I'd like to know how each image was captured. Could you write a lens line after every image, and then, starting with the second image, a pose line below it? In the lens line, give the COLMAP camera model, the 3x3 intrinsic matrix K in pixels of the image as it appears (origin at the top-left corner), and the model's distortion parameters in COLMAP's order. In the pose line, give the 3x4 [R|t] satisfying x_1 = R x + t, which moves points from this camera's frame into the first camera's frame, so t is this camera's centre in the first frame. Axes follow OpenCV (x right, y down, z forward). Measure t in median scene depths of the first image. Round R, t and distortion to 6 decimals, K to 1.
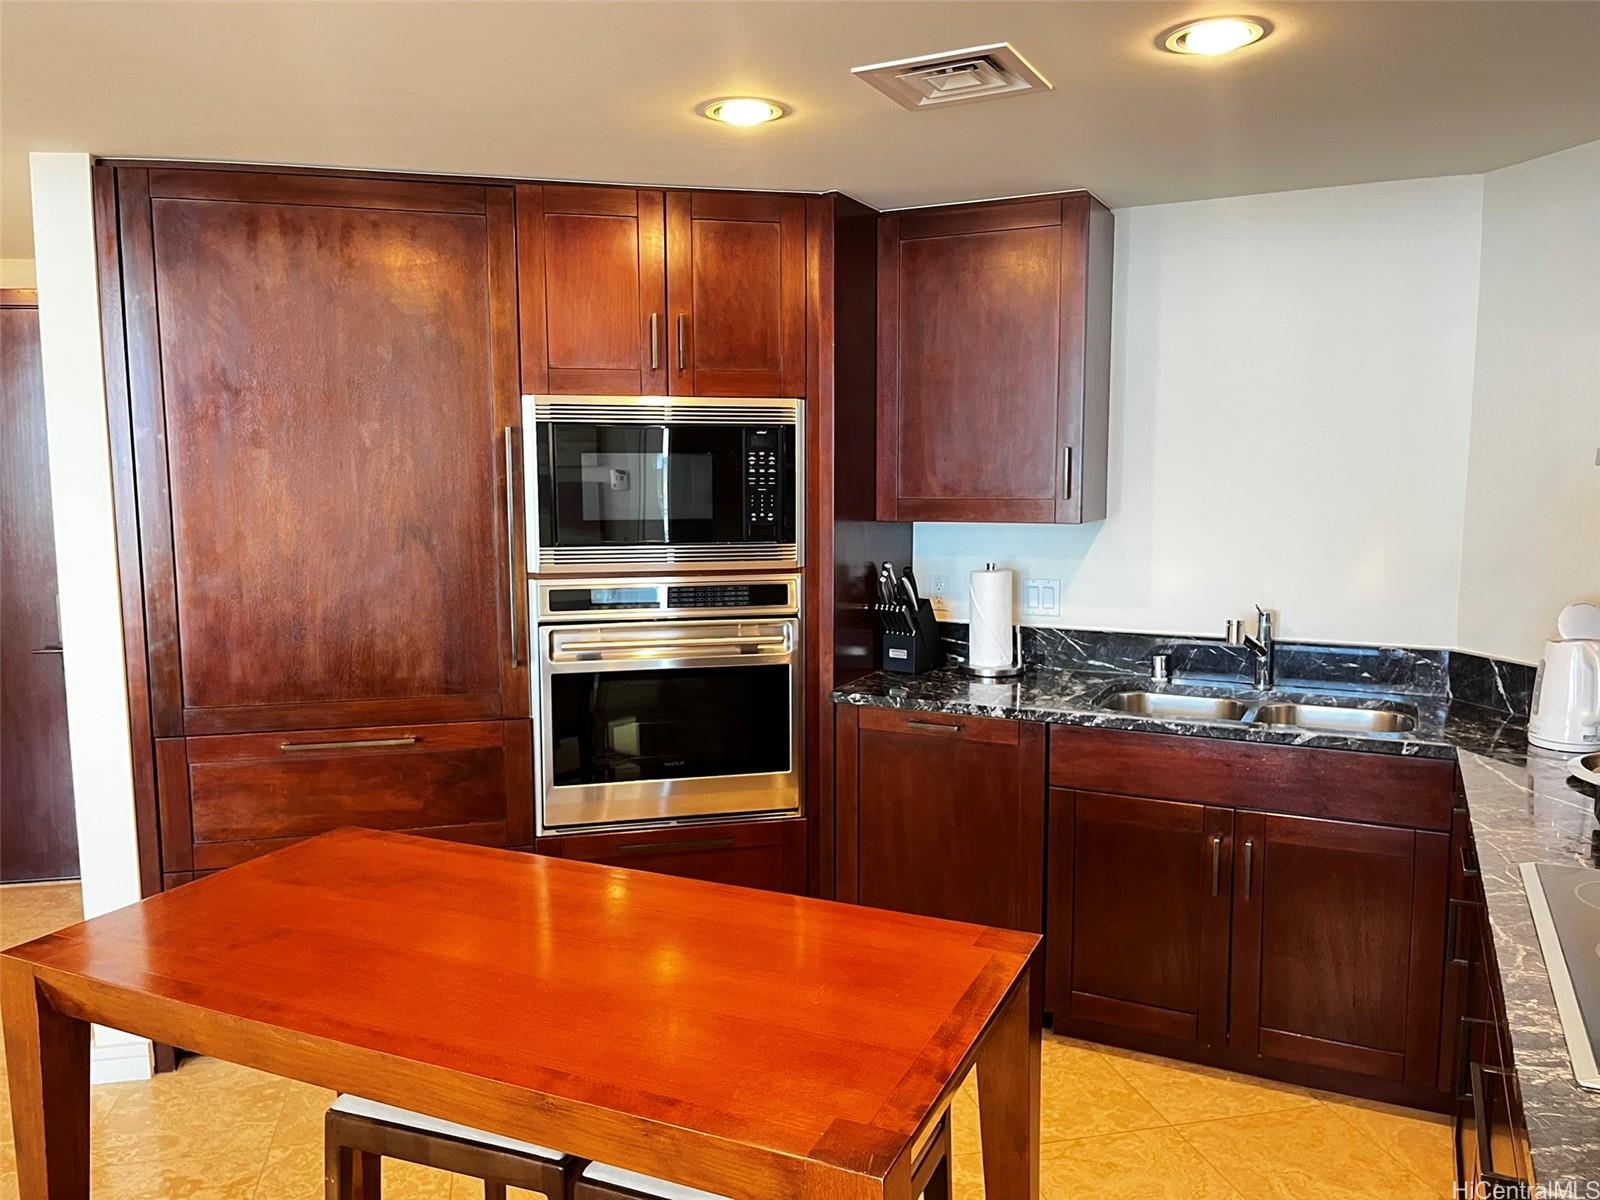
lens RADIAL K [[1203.6, 0, 801.5], [0, 1203.6, 604.1], [0, 0, 1]] dist [0.037467, -0.007525]
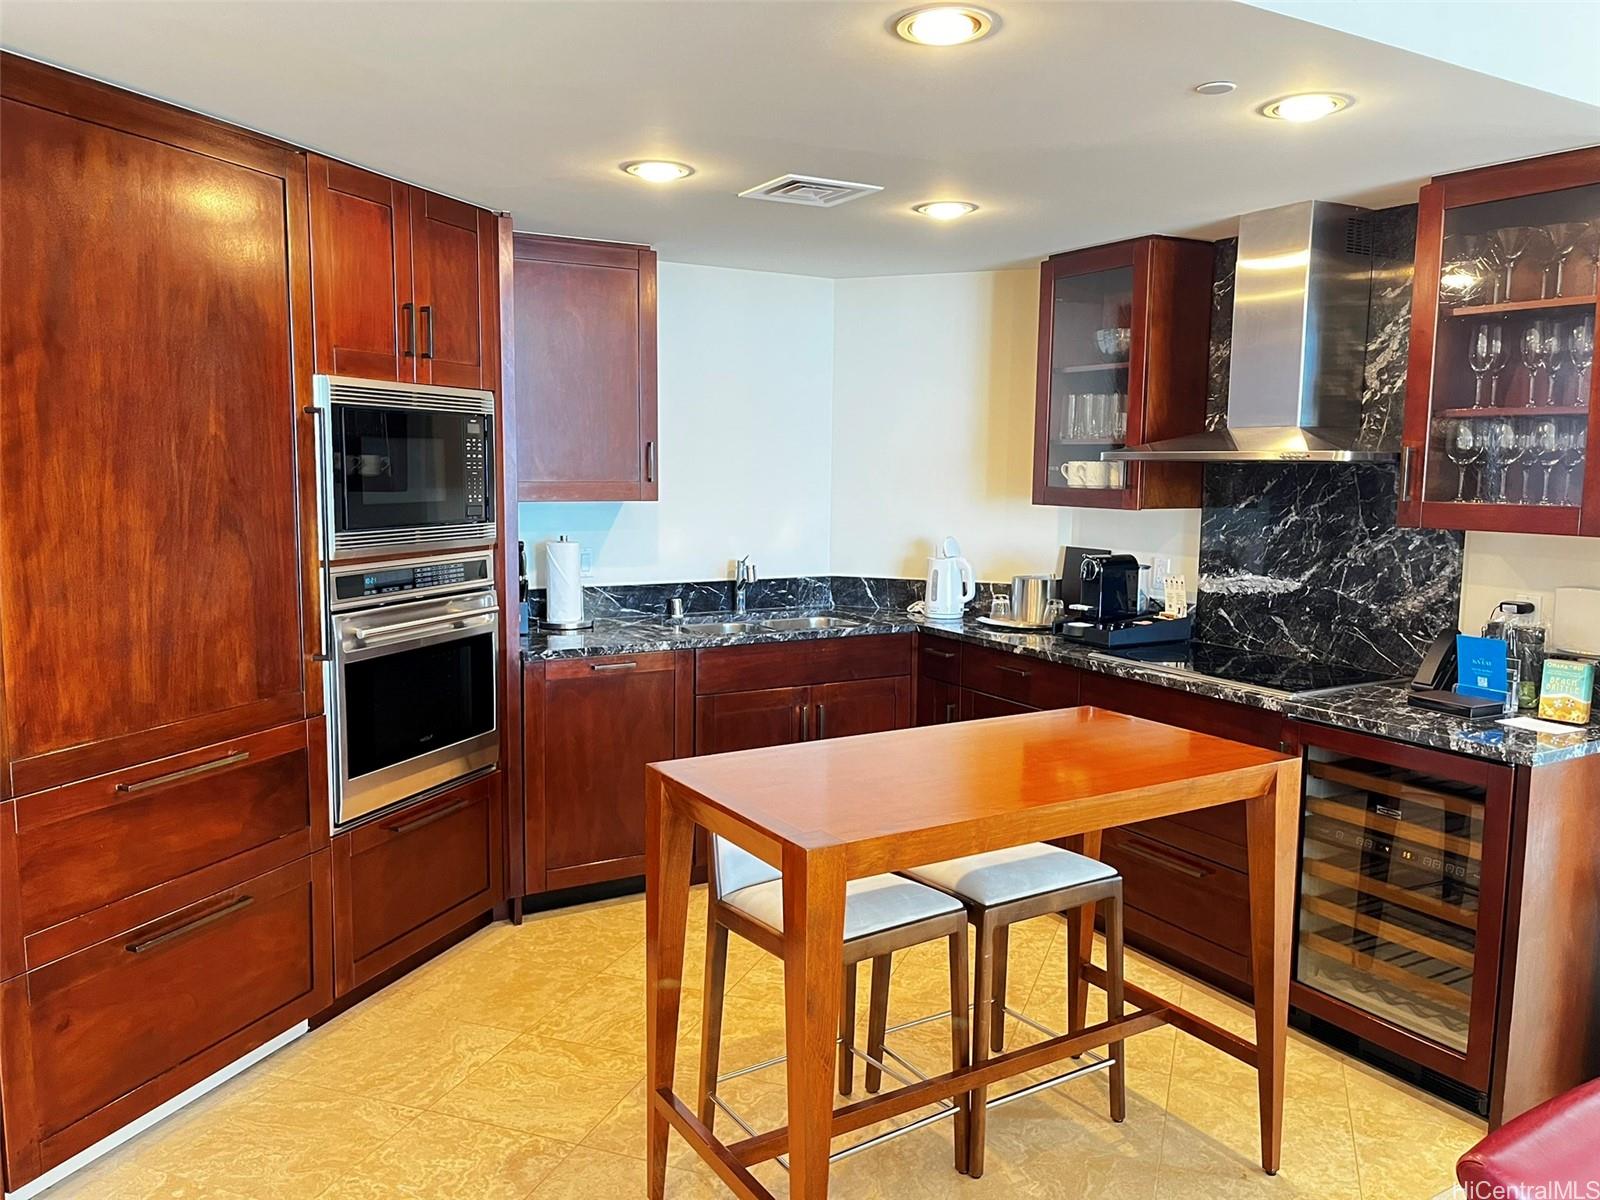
lens RADIAL K [[1203.6, 0, 800.9], [0, 1203.6, 600.5], [0, 0, 1]] dist [0.037467, -0.007525]
pose [[0.568901, -0.088168, 0.817666, -0.775840], [0.081161, 0.995402, 0.050864, -0.012397], [-0.818392, 0.037426, 0.573441, 0.137179]]
